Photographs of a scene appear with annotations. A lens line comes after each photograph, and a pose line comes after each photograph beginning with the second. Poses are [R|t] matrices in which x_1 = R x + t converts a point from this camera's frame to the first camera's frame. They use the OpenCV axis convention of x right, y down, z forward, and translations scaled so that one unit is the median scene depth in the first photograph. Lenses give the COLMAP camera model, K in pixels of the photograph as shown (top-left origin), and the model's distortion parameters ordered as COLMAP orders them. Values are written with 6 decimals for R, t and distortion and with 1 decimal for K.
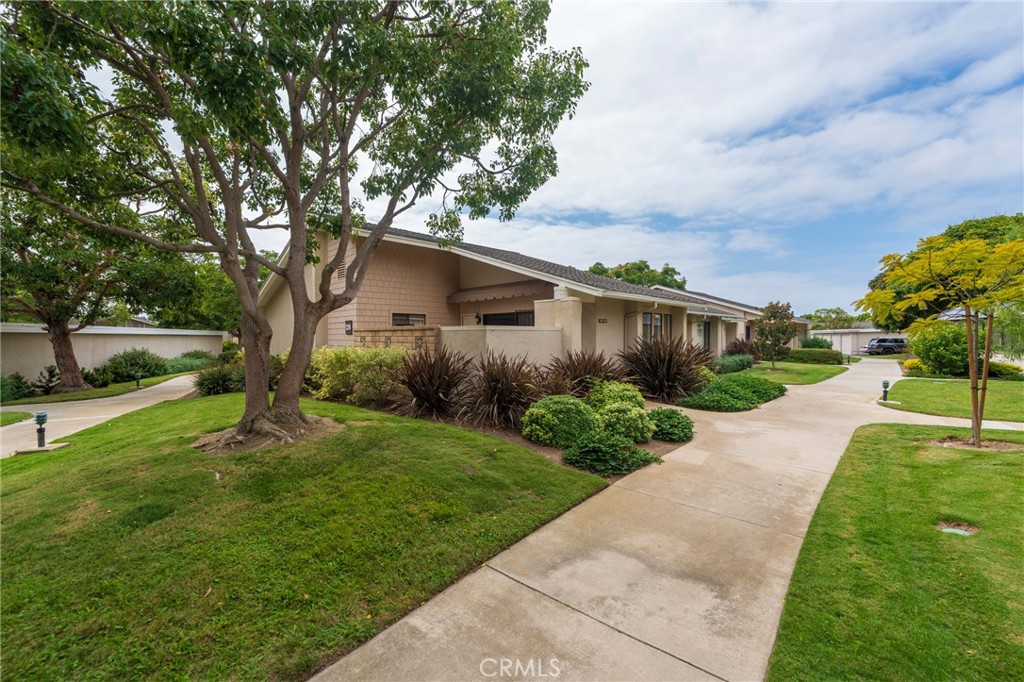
lens RADIAL K [[409.4, 0, 511.8], [0, 409.4, 338.0], [0, 0, 1]] dist [-0.000834, -0.000384]
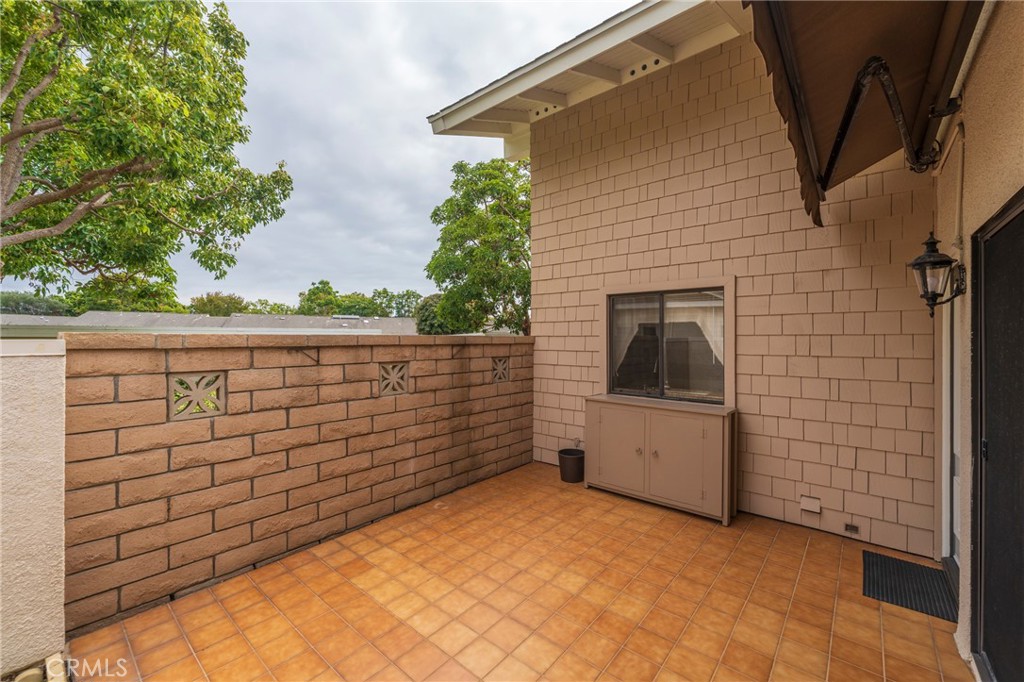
lens RADIAL K [[409.4, 0, 511.8], [0, 409.4, 338.0], [0, 0, 1]] dist [-0.000834, -0.000384]
pose [[0.081190, 0.000165, -0.996699, 0.065306], [-0.006399, 0.999979, -0.000355, -0.020378], [0.996678, 0.006406, 0.081190, 0.854916]]
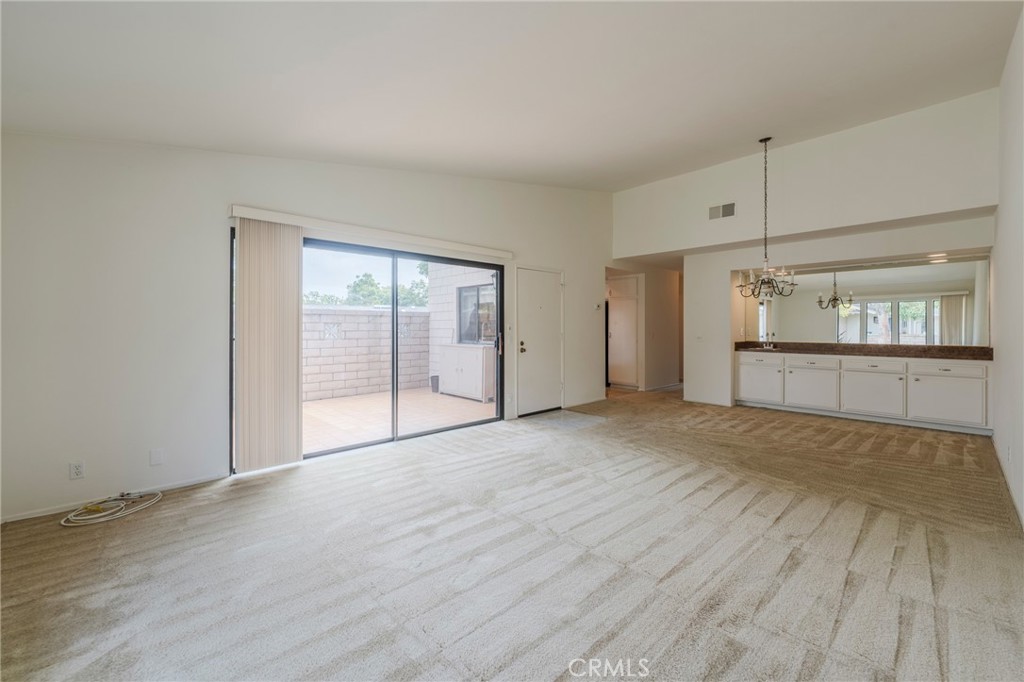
lens RADIAL K [[419.1, 0, 510.0], [0, 419.1, 328.5], [0, 0, 1]] dist [0.001029, -0.000059]
pose [[-0.040975, 0.001335, -0.999159, 0.358199], [-0.005139, 0.999986, 0.001547, 0.002860], [0.999147, 0.005198, -0.040968, 1.074206]]
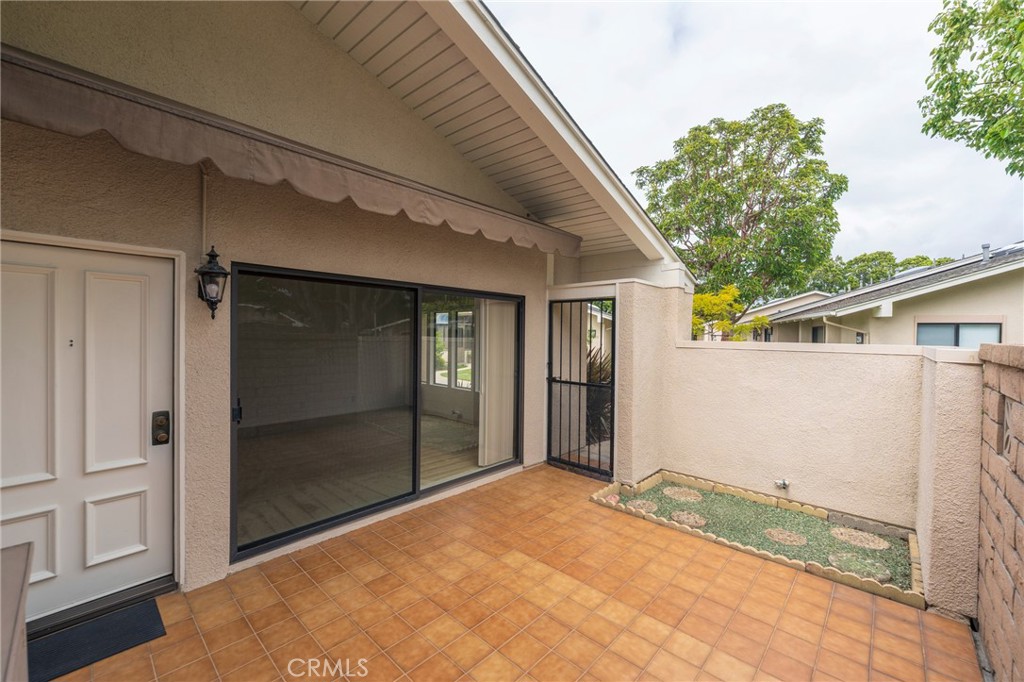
lens RADIAL K [[414.1, 0, 520.4], [0, 414.1, 338.0], [0, 0, 1]] dist [-0.000962, -0.000205]
pose [[-0.064849, -0.012628, 0.997815, -0.294025], [-0.009973, 0.999878, 0.012006, -0.024734], [-0.997845, -0.009172, -0.064967, 0.903971]]
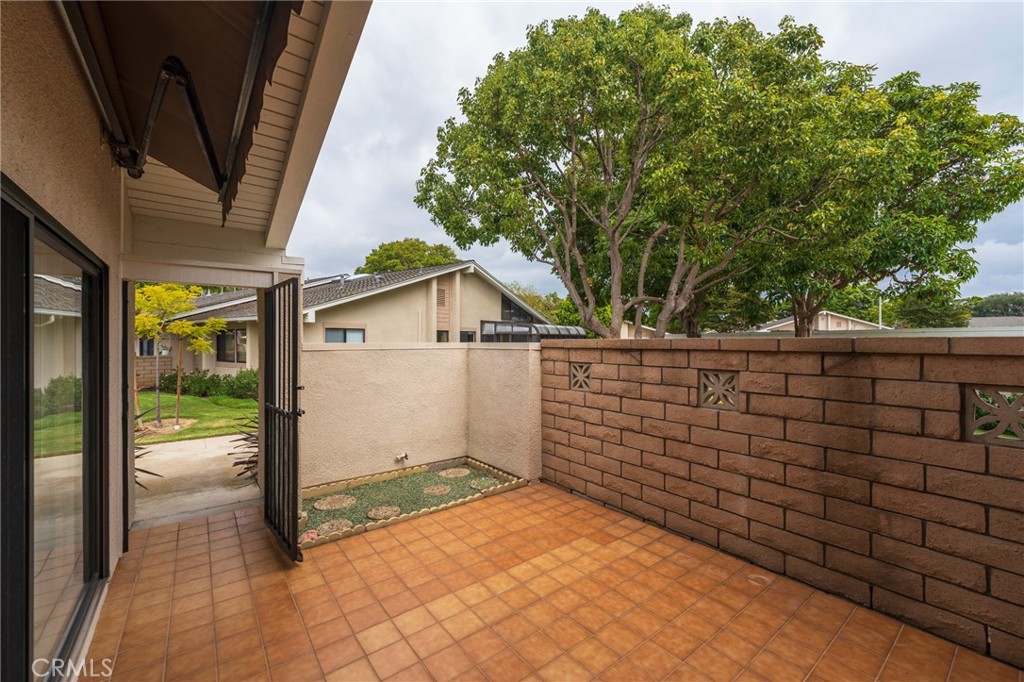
lens RADIAL K [[409.4, 0, 511.8], [0, 409.4, 338.0], [0, 0, 1]] dist [-0.000834, -0.000384]
pose [[-0.992565, 0.003818, 0.121656, -0.138863], [0.003626, 0.999992, -0.001804, -0.022226], [-0.121662, -0.001350, -0.992571, 1.055911]]
